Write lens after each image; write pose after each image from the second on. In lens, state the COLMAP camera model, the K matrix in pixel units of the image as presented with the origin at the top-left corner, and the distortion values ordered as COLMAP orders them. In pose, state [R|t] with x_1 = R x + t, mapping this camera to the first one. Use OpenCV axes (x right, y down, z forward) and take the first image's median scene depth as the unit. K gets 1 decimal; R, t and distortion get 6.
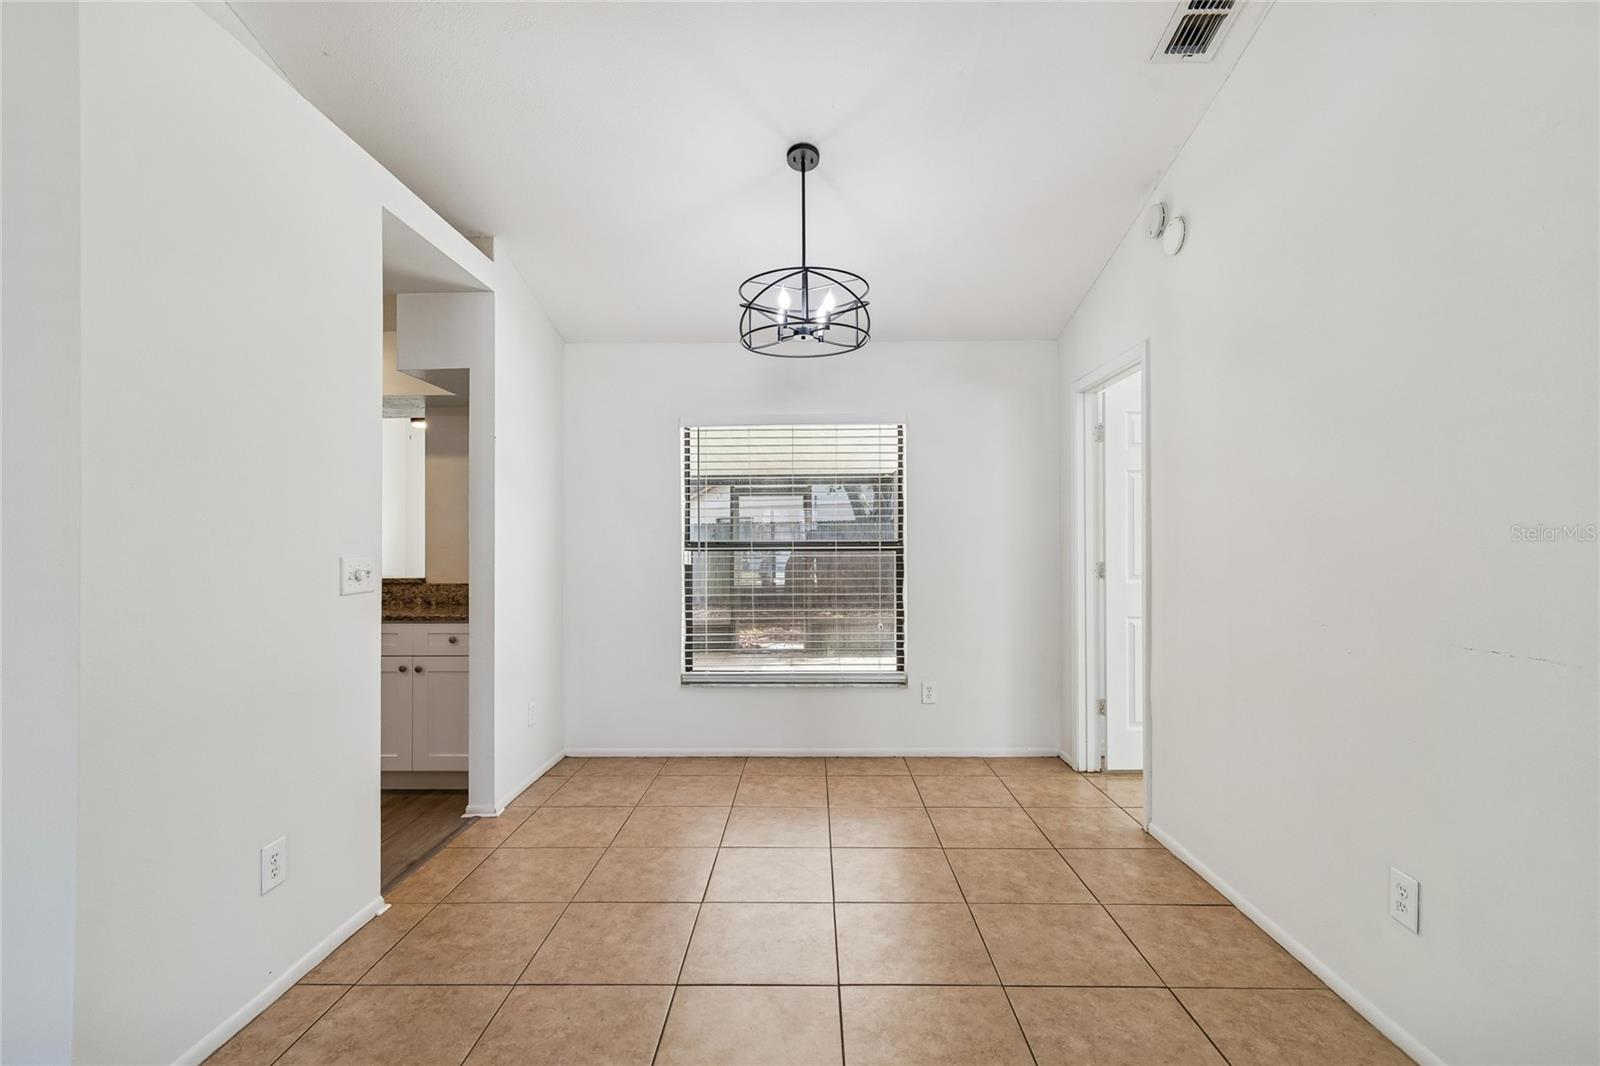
lens RADIAL K [[711.7, 0, 804.7], [0, 711.7, 538.6], [0, 0, 1]] dist [0.009745, -0.003473]
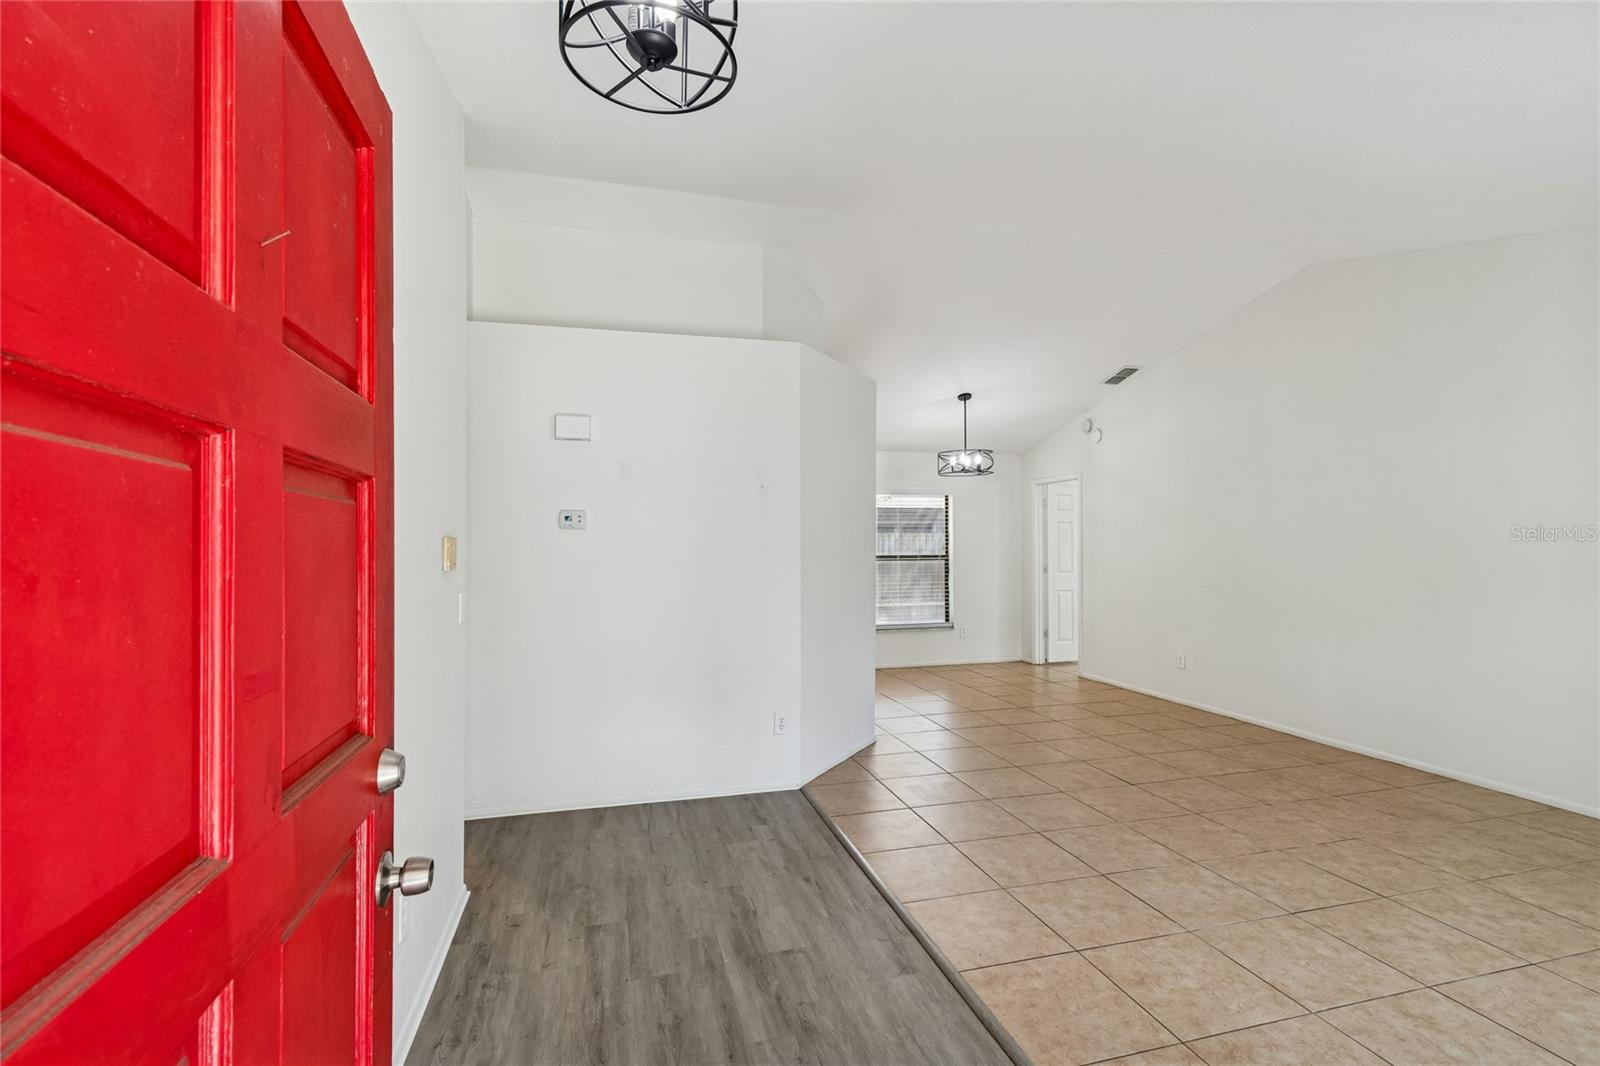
lens RADIAL K [[711.7, 0, 803.4], [0, 711.7, 541.8], [0, 0, 1]] dist [0.009745, -0.003473]
pose [[0.958996, 0.003842, 0.283394, -0.872304], [-0.001755, 0.999969, -0.007618, -0.018640], [-0.283415, 0.006808, 0.958973, -0.824669]]
